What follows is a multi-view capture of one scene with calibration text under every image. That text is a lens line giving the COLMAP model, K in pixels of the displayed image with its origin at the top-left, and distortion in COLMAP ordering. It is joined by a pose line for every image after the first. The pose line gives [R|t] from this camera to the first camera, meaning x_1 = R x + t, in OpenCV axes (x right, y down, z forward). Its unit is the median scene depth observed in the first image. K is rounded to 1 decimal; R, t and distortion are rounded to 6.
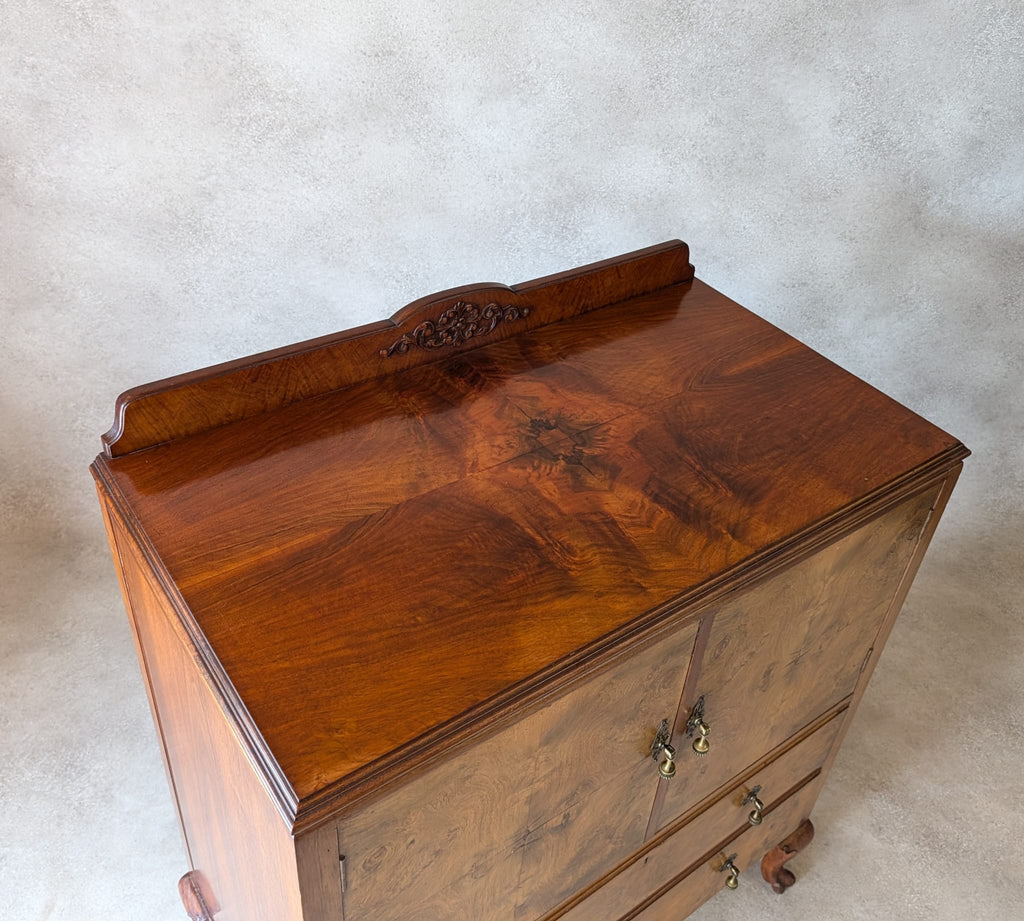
lens RADIAL K [[971.8, 0, 560.9], [0, 971.8, 397.3], [0, 0, 1]] dist [0.016078, -0.031657]
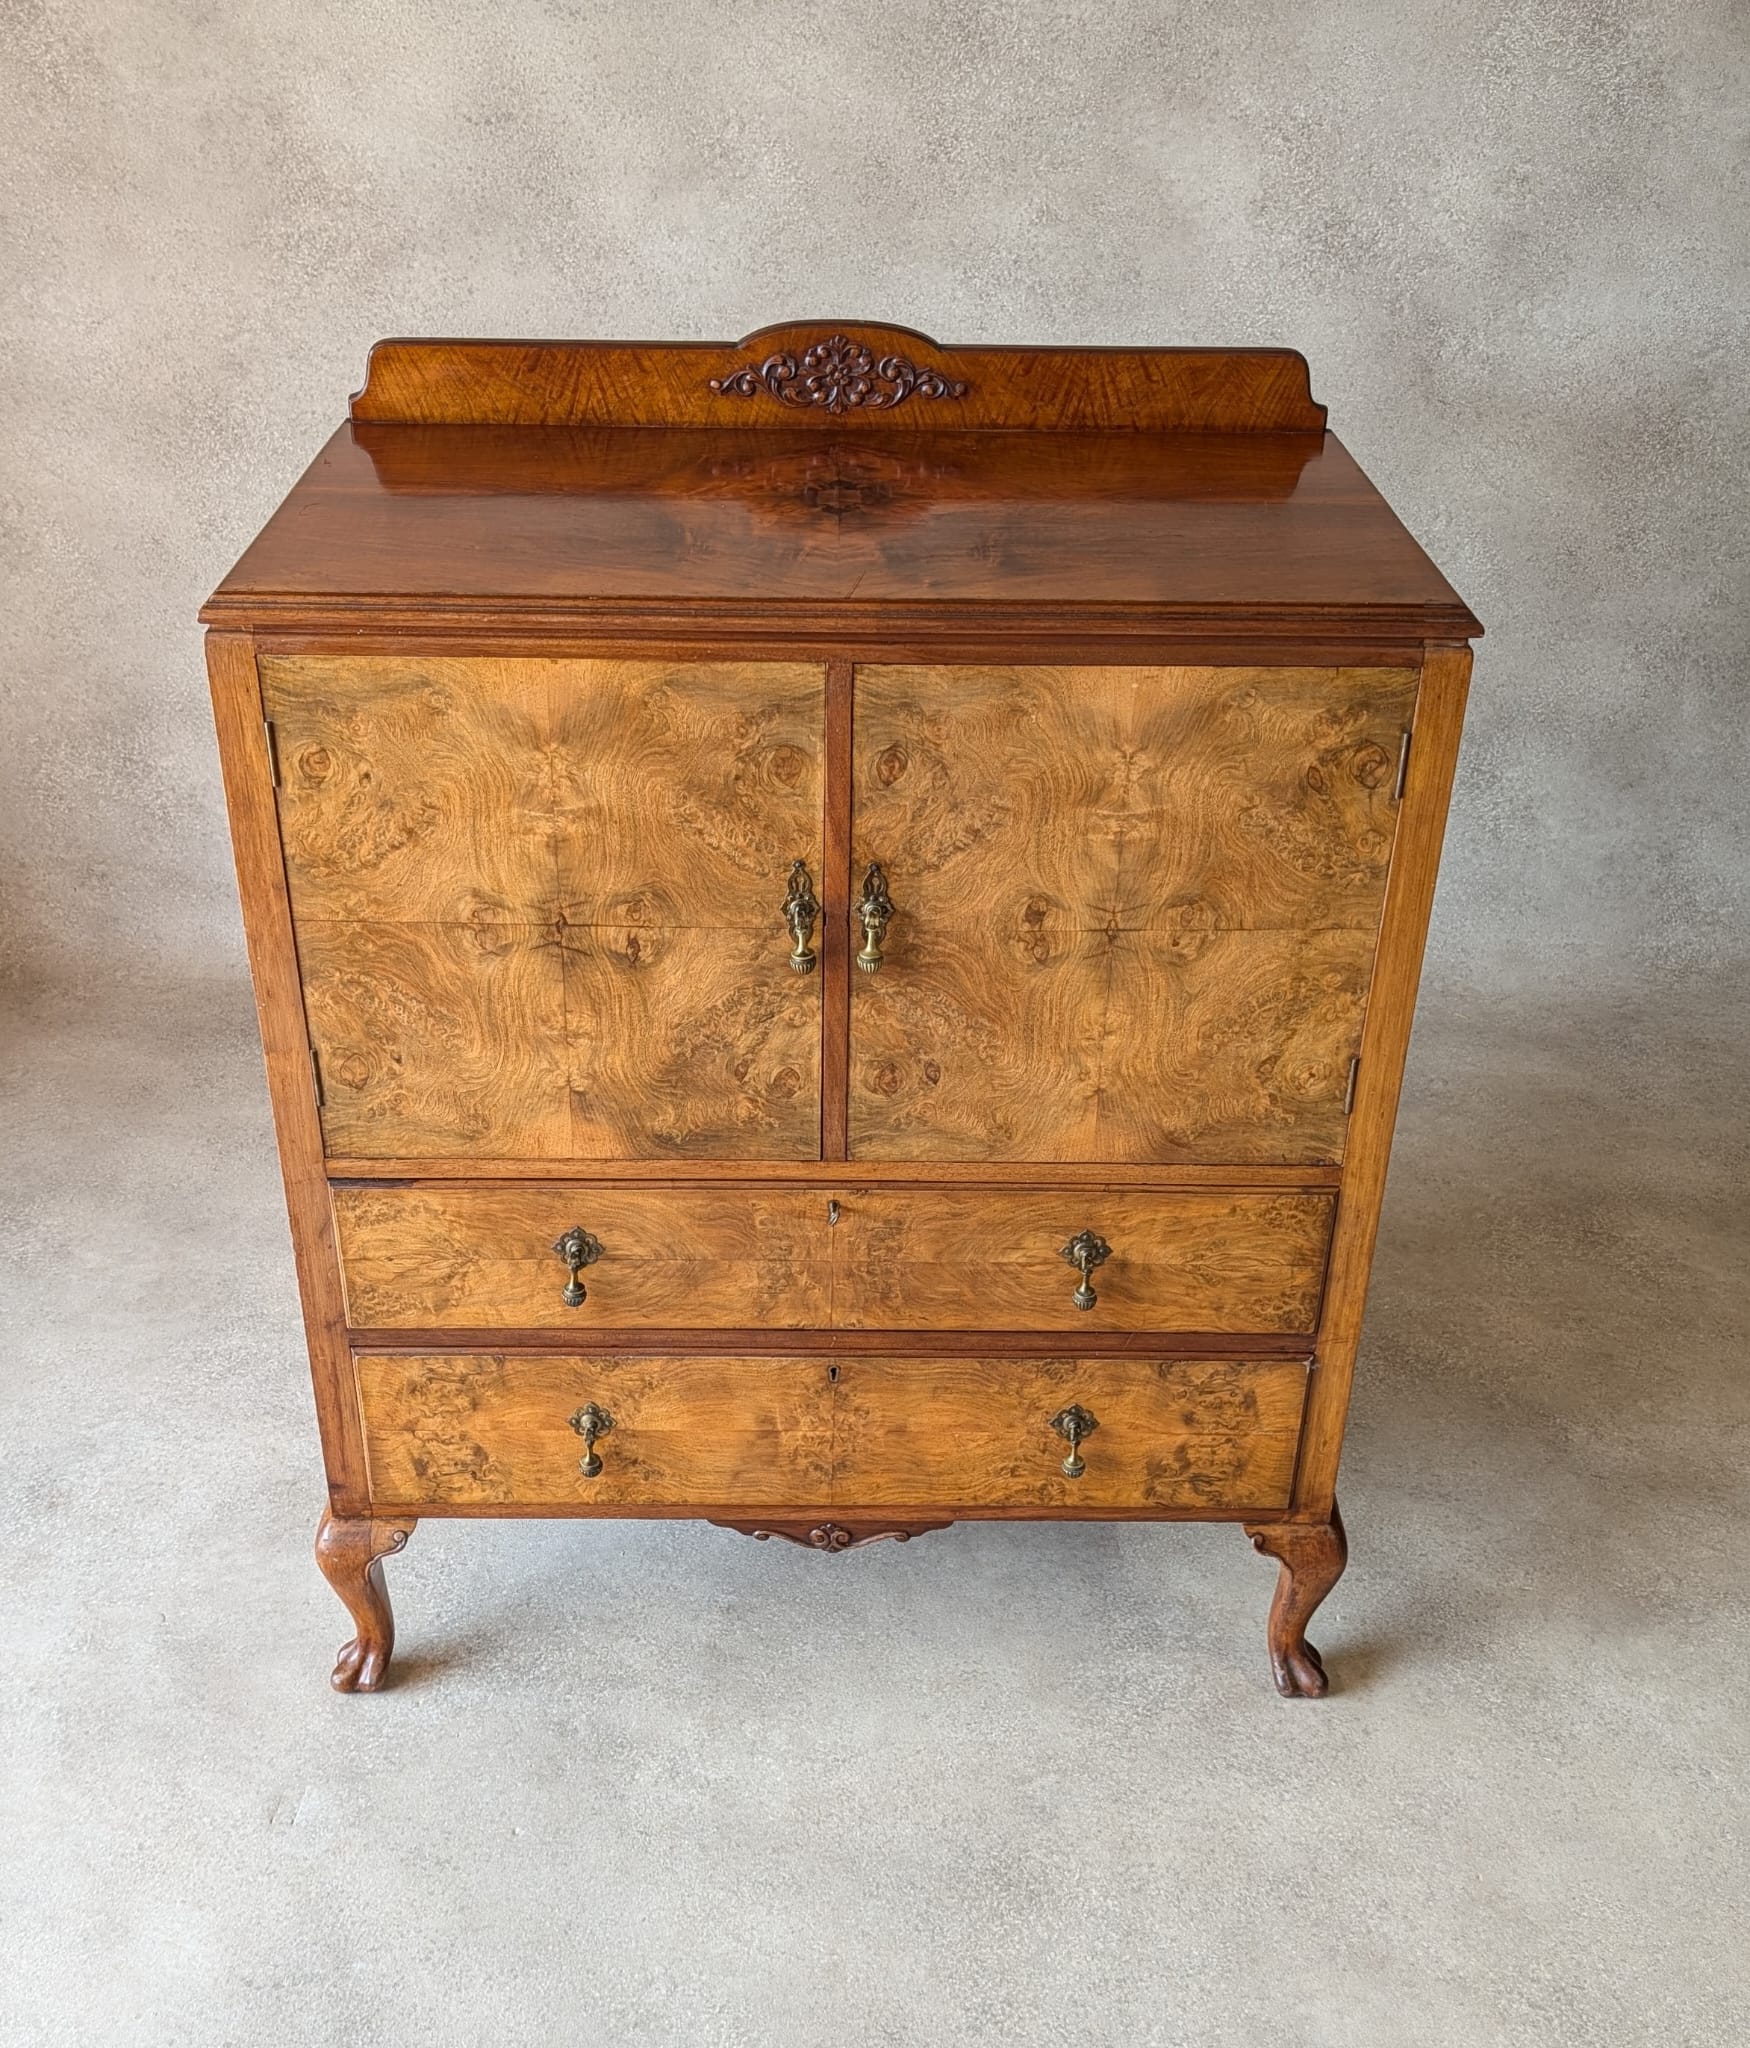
lens RADIAL K [[2174.0, 0, 829.7], [0, 2174.0, 1120.5], [0, 0, 1]] dist [0.170428, -0.584720]
pose [[0.792305, 0.240821, -0.560588, 0.625800], [-0.298854, 0.954217, -0.012466, 0.315739], [0.531921, 0.177411, 0.828001, -0.137310]]
